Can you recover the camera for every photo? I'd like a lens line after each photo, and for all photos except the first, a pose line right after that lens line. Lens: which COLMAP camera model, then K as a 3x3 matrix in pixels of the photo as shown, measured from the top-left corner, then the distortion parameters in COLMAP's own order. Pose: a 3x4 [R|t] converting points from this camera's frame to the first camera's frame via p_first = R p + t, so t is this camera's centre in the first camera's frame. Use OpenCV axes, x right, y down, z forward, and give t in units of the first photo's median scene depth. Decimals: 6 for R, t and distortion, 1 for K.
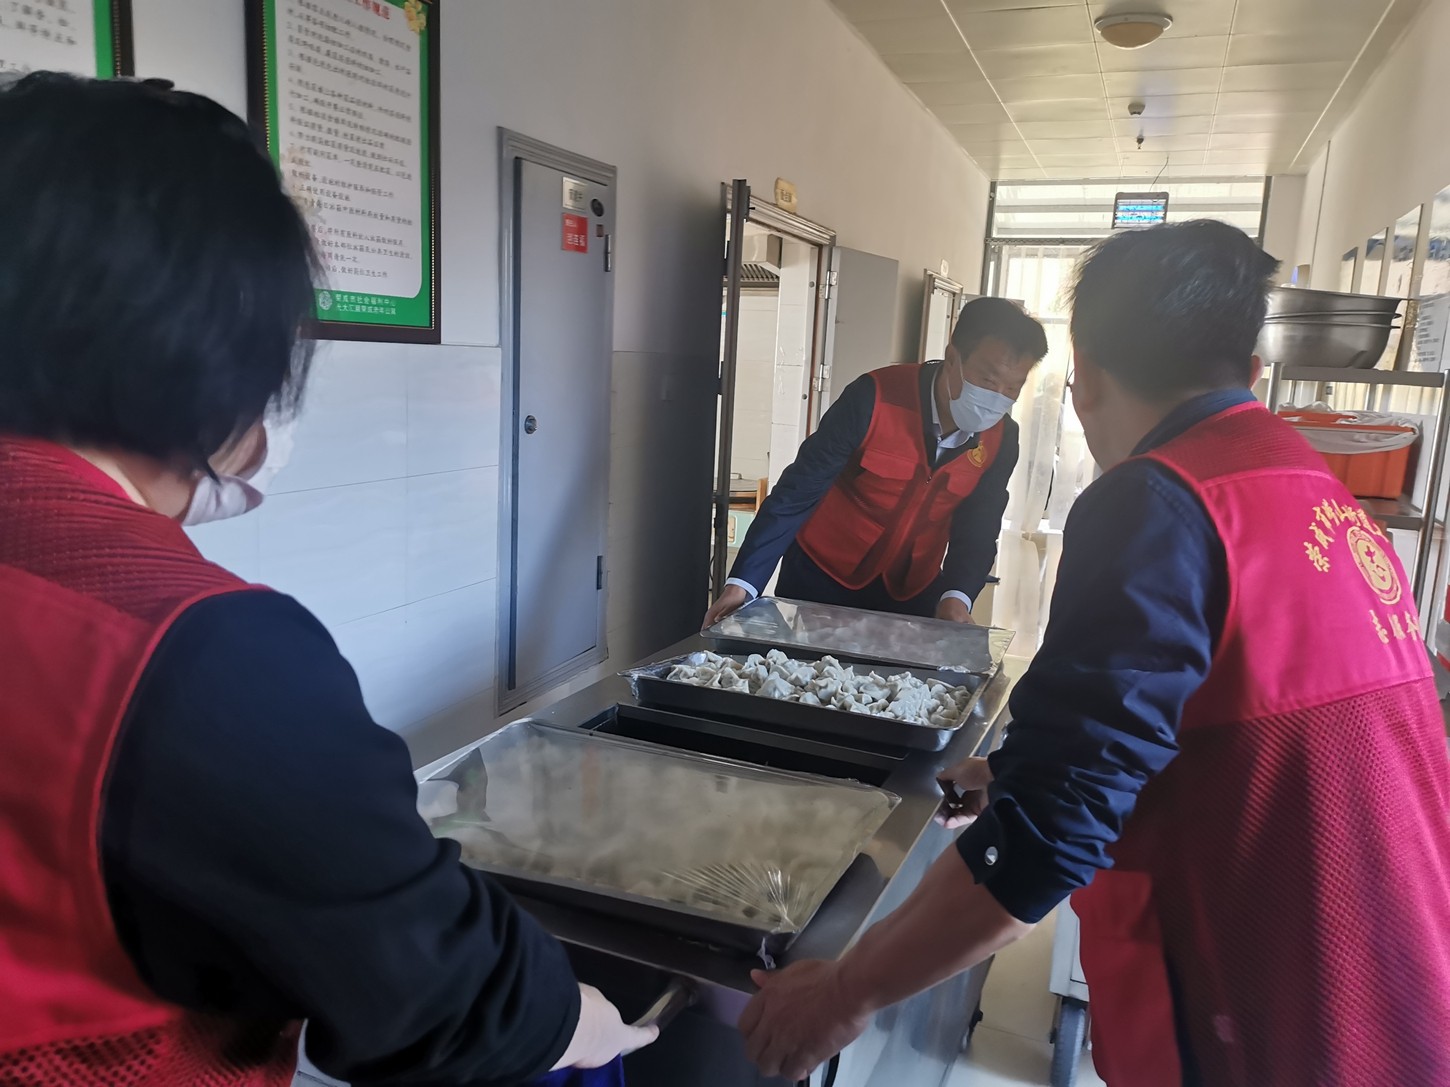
lens RADIAL K [[1115.1, 0, 725.0], [0, 1115.1, 542.2], [0, 0, 1]] dist [0.004477, -0.002896]
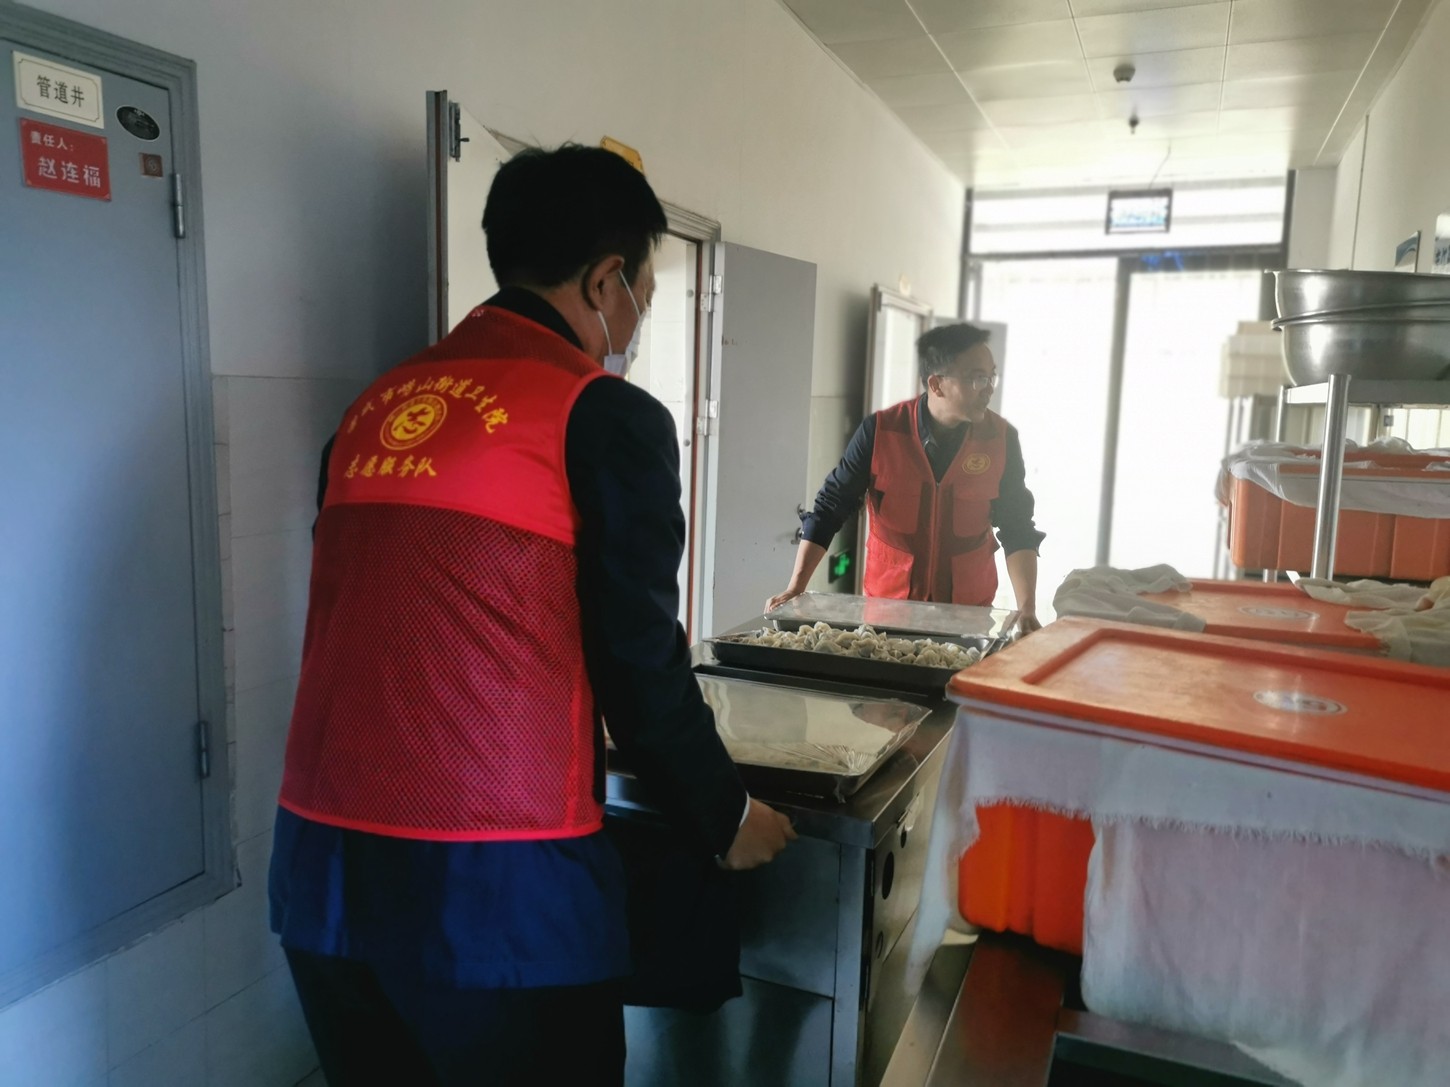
lens RADIAL K [[1115.1, 0, 722.2], [0, 1115.1, 548.0], [0, 0, 1]] dist [0.004477, -0.002896]
pose [[0.999641, -0.017437, -0.020362, 0.112461], [0.016720, 0.999251, -0.034896, -0.032997], [0.020955, 0.034543, 0.999183, 0.255932]]
